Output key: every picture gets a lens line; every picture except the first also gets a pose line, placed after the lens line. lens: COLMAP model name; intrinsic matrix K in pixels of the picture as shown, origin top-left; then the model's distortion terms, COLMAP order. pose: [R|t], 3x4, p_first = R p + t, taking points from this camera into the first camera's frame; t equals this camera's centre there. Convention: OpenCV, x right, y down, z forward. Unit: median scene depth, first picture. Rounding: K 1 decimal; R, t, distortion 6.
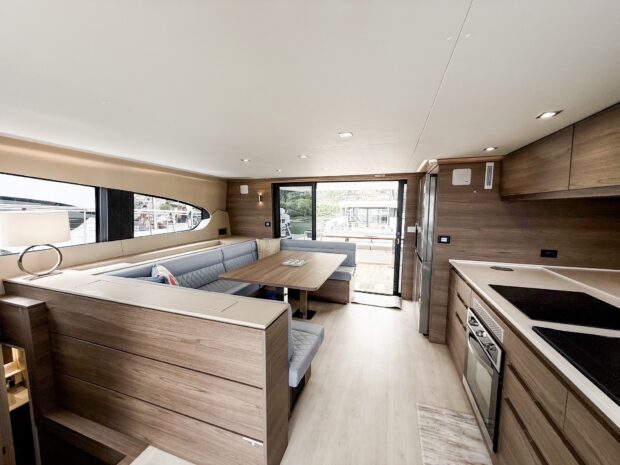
lens RADIAL K [[247.9, 0, 308.2], [0, 247.9, 231.6], [0, 0, 1]] dist [-0.000143, 0.000226]
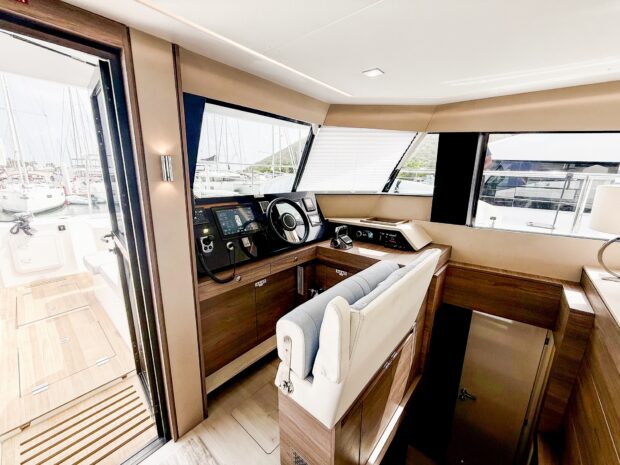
lens RADIAL K [[247.9, 0, 307.1], [0, 247.9, 233.0], [0, 0, 1]] dist [-0.000143, 0.000226]
pose [[-0.389947, 0.200794, -0.898679, -0.076405], [-0.101770, 0.960560, 0.258779, -0.019171], [0.915196, 0.192368, -0.354133, 0.223832]]
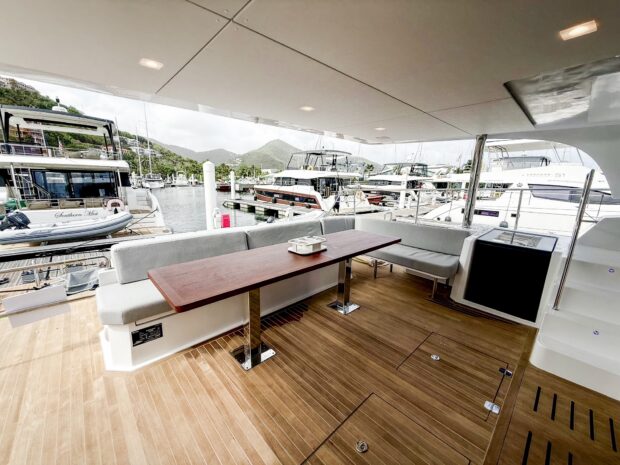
lens RADIAL K [[247.9, 0, 311.6], [0, 247.9, 235.7], [0, 0, 1]] dist [-0.000143, 0.000226]
pose [[0.469730, -0.192763, 0.861508, -0.110008], [0.062677, 0.980689, 0.185256, -0.120178], [-0.880582, -0.033023, 0.472741, 1.431449]]
